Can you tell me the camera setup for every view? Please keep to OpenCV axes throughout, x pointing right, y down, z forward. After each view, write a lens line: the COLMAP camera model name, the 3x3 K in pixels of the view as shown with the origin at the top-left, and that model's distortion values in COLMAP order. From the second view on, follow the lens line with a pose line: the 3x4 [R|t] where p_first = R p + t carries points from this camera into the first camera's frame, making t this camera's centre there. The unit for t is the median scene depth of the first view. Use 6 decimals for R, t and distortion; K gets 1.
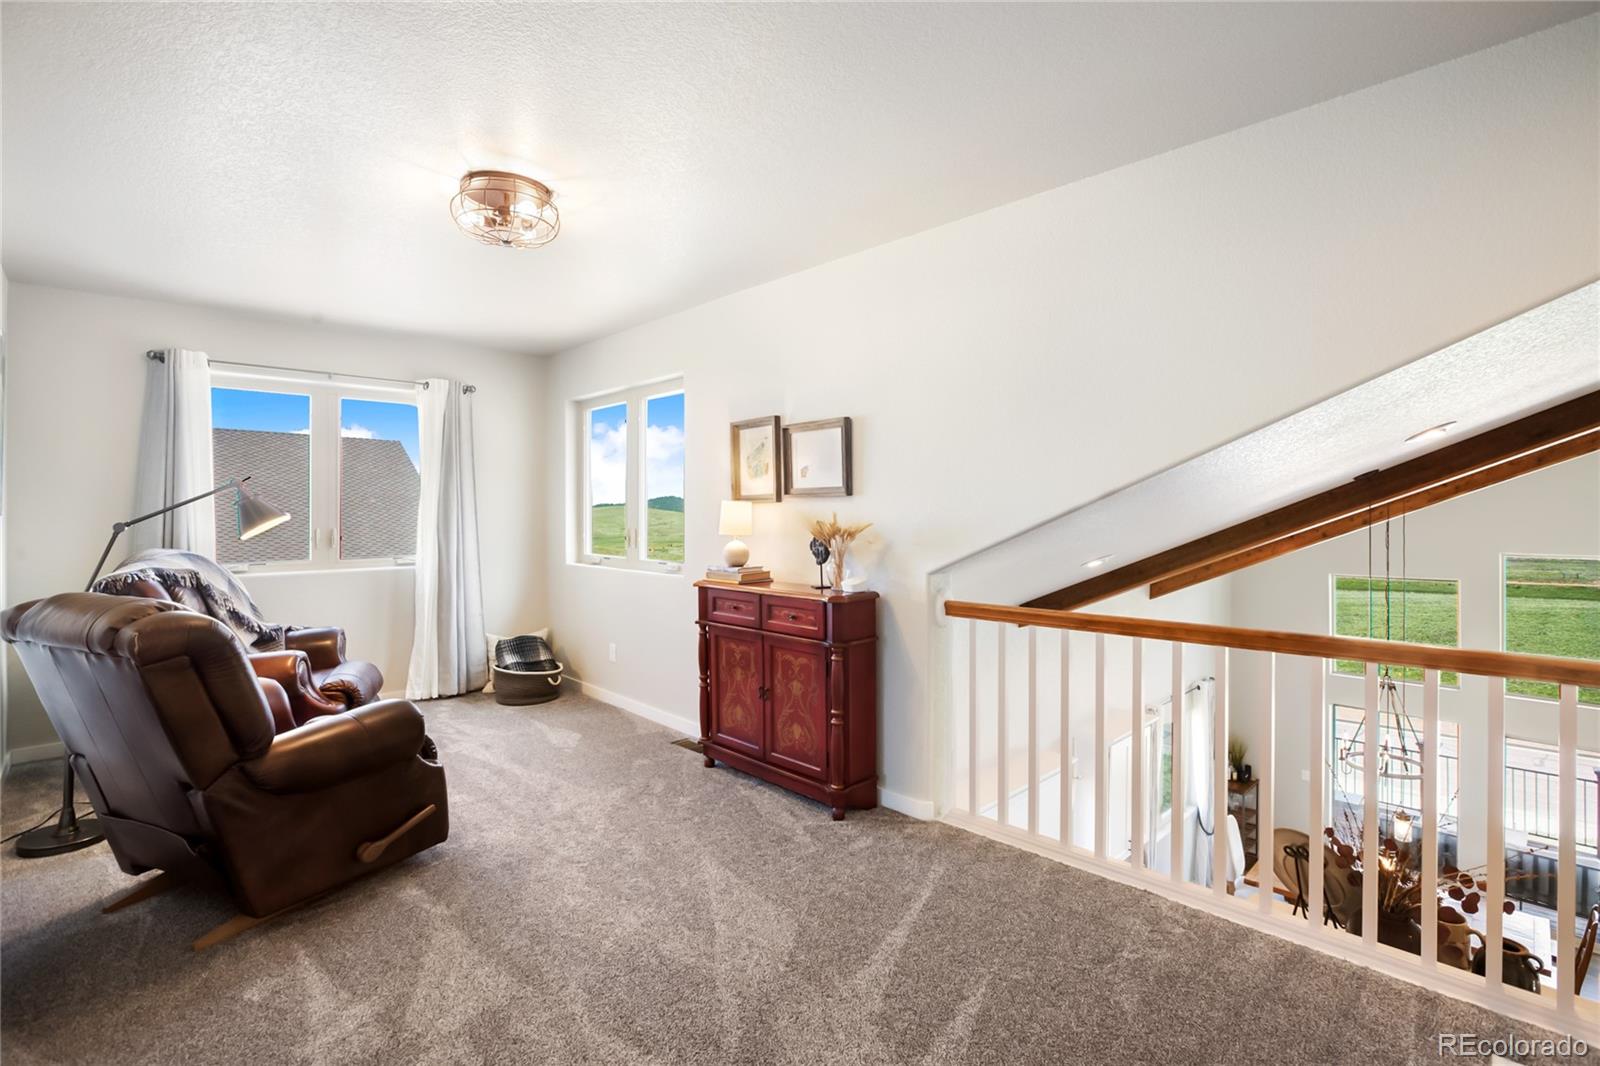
lens RADIAL K [[740.9, 0, 800.2], [0, 740.9, 516.5], [0, 0, 1]] dist [-0.018139, 0.003550]
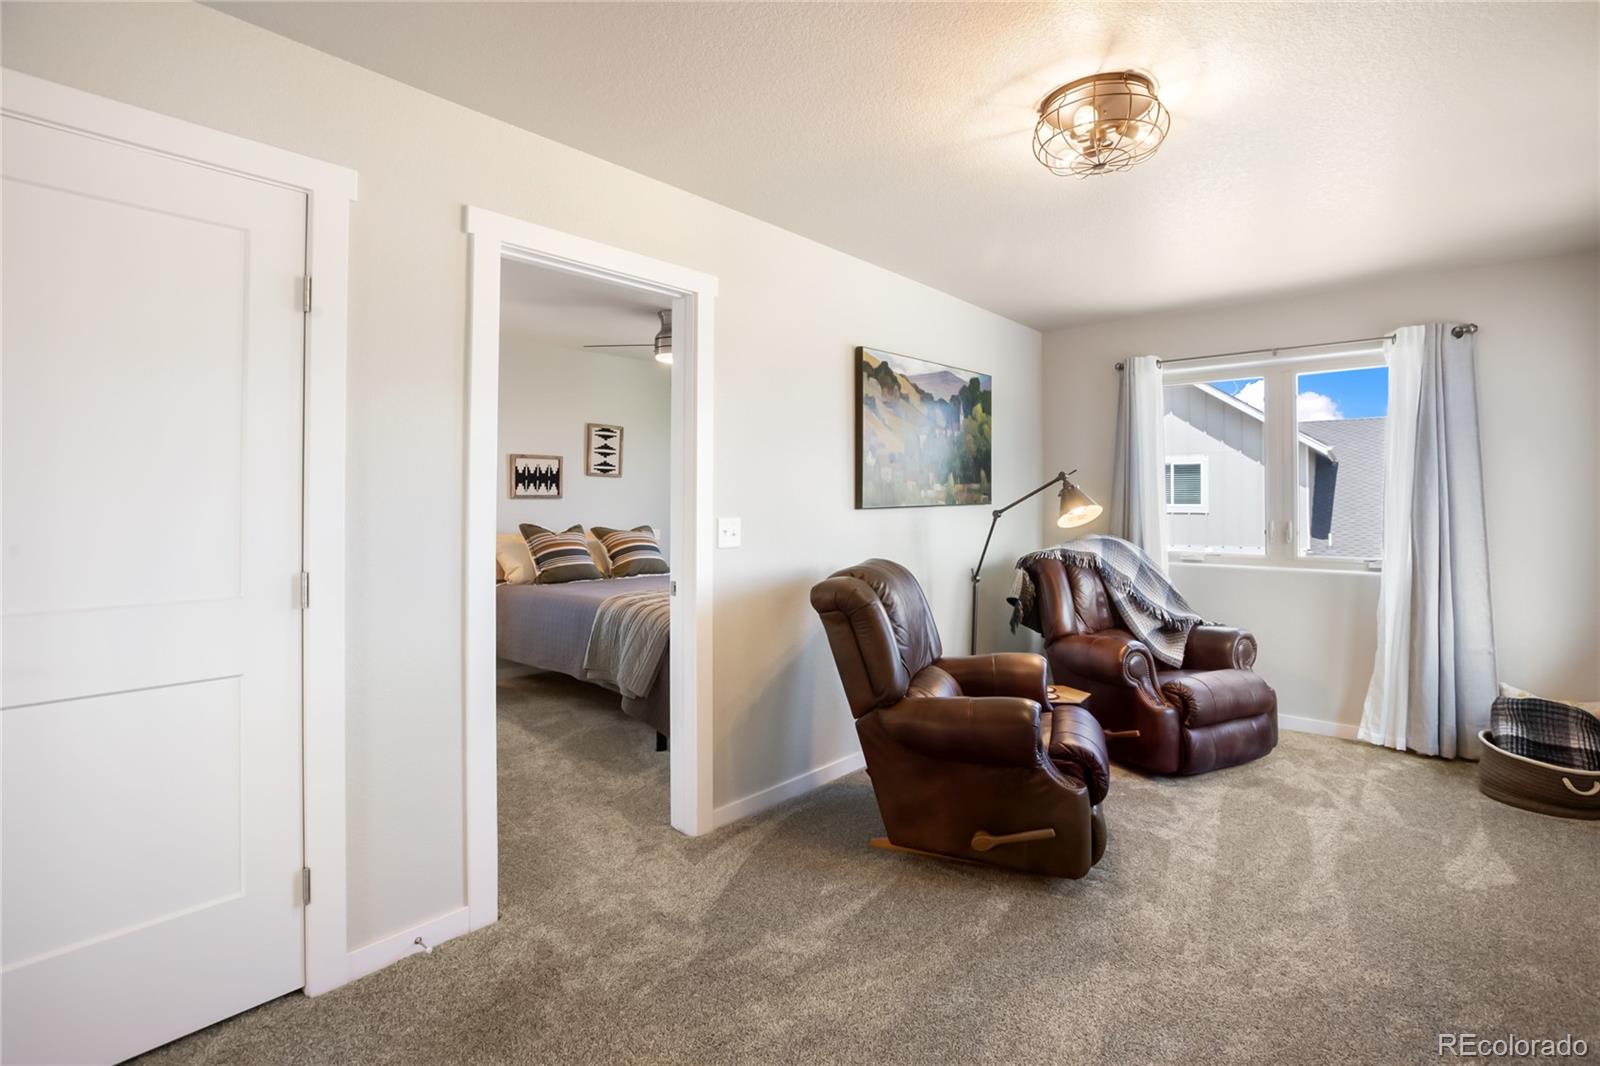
lens RADIAL K [[740.9, 0, 798.0], [0, 740.9, 507.7], [0, 0, 1]] dist [-0.018139, 0.003550]
pose [[0.104561, 0.013934, -0.994421, 0.227063], [-0.009686, 0.999869, 0.012992, -0.007467], [0.994471, 0.008273, 0.104683, 0.371780]]
